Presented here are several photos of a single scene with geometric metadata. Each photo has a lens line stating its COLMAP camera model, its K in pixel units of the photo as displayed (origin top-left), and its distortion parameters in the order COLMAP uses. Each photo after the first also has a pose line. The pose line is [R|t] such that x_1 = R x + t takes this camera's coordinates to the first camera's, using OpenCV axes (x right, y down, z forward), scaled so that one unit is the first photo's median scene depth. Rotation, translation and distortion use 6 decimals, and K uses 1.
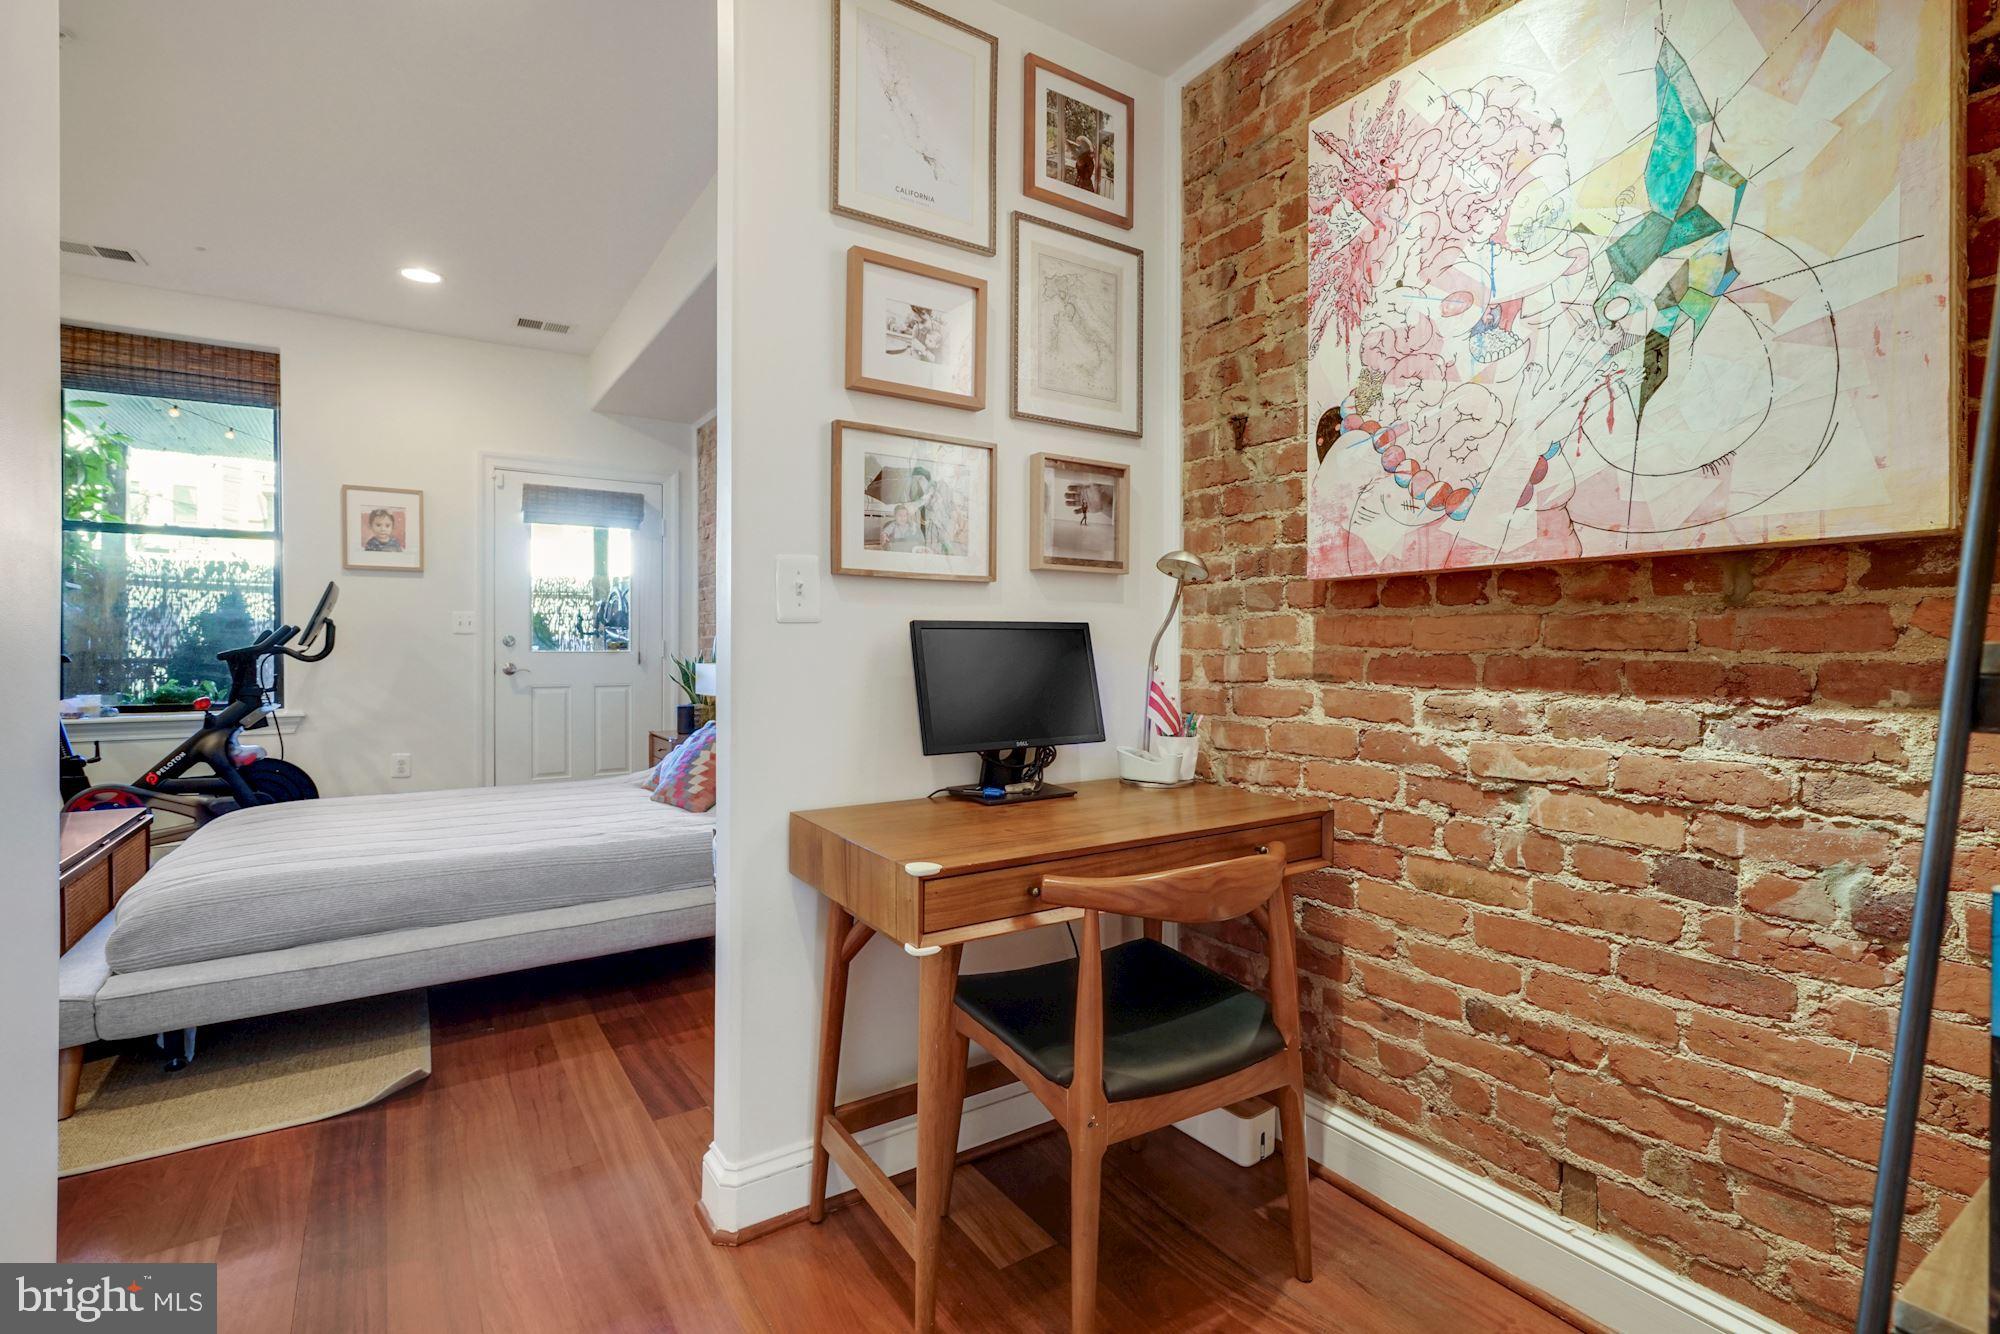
lens RADIAL K [[915.2, 0, 984.3], [0, 915.2, 658.0], [0, 0, 1]] dist [-0.005400, 0.003748]
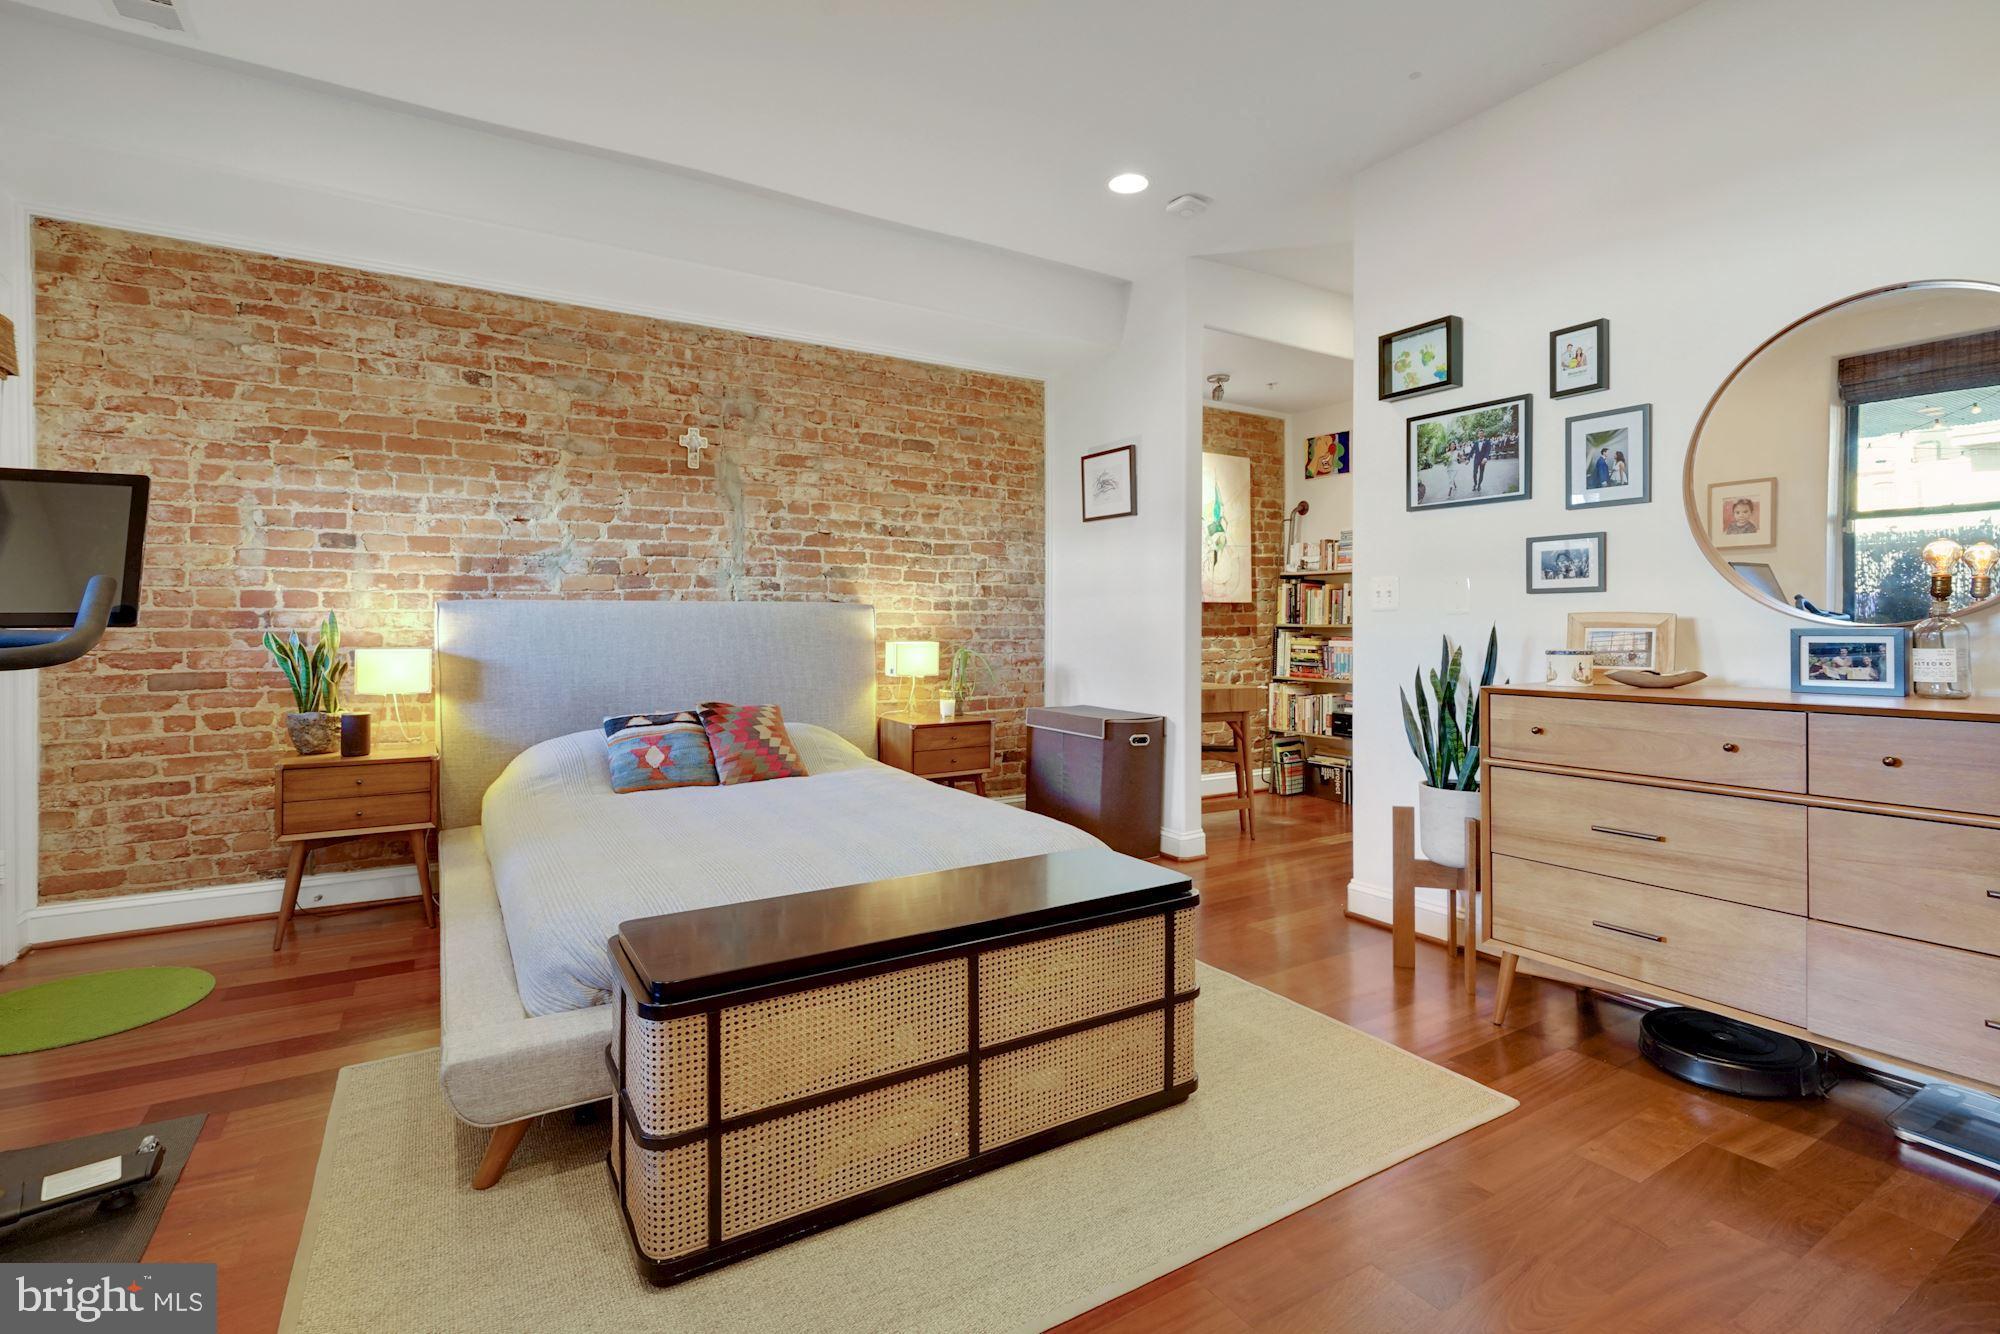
lens RADIAL K [[915.2, 0, 995.8], [0, 915.2, 641.6], [0, 0, 1]] dist [-0.005400, 0.003748]
pose [[0.042343, -0.021132, 0.998880, -1.094504], [0.012140, 0.999713, 0.020635, -0.009555], [-0.999029, 0.011253, 0.042587, 0.563962]]
